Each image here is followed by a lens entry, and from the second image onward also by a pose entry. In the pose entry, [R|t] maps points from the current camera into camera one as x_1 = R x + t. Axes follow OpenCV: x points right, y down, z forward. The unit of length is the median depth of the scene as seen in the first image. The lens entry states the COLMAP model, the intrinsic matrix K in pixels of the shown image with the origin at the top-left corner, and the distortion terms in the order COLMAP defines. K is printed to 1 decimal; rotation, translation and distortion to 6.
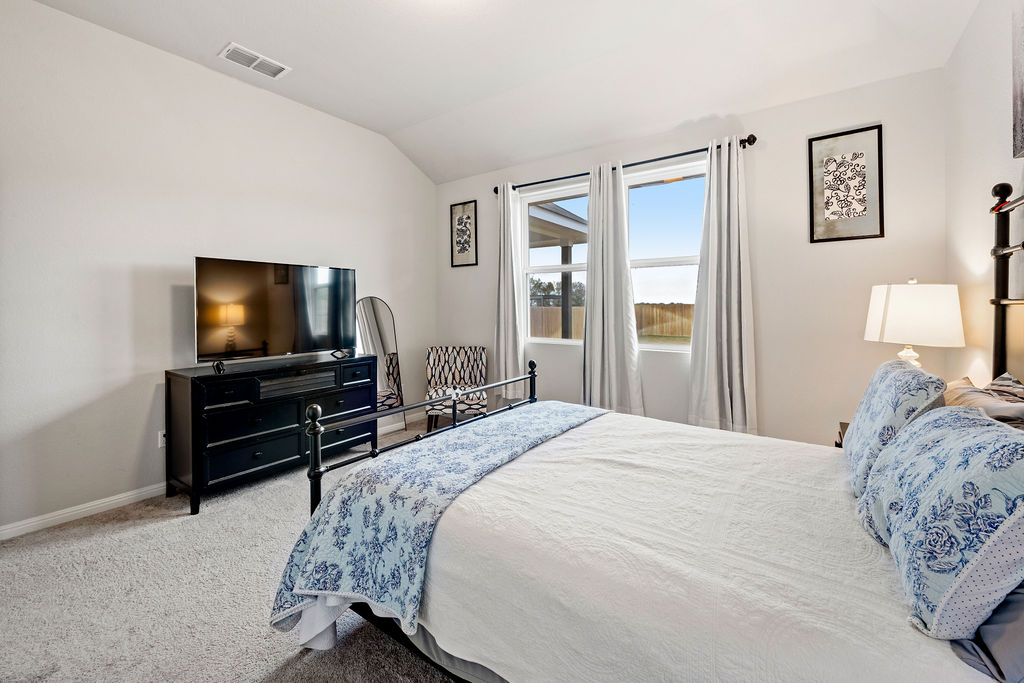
lens RADIAL K [[411.2, 0, 514.8], [0, 411.2, 307.3], [0, 0, 1]] dist [-0.009791, -0.002169]
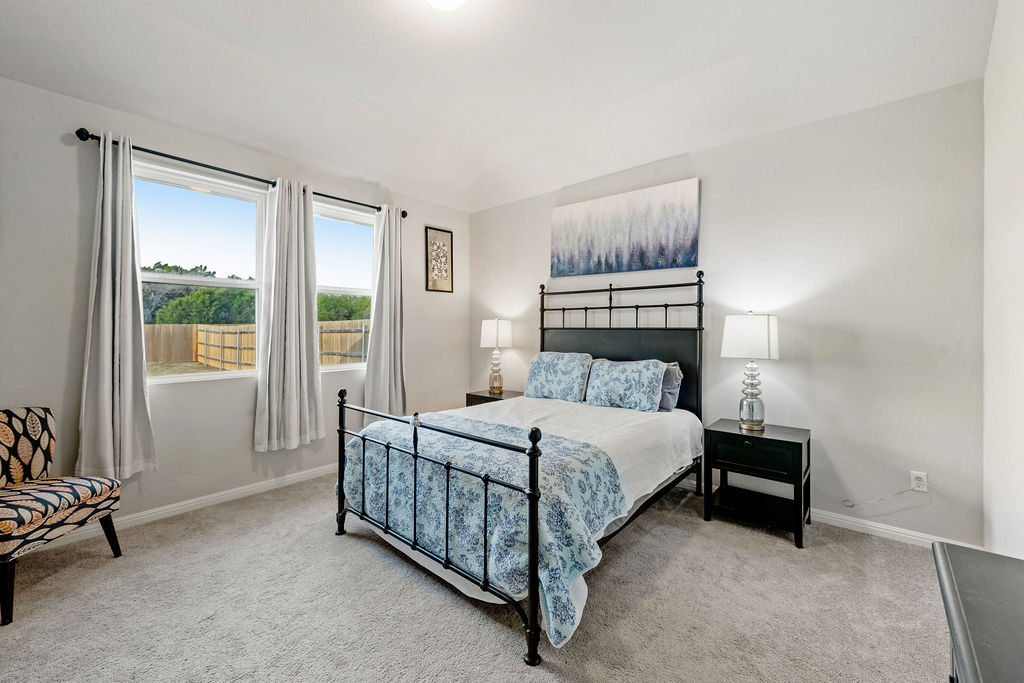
lens RADIAL K [[411.2, 0, 491.9], [0, 411.2, 327.0], [0, 0, 1]] dist [-0.009791, -0.002169]
pose [[0.119377, 0.007921, 0.992817, -0.870457], [0.005827, 0.999945, -0.008679, -0.000278], [-0.992832, 0.006821, 0.119324, 0.566173]]
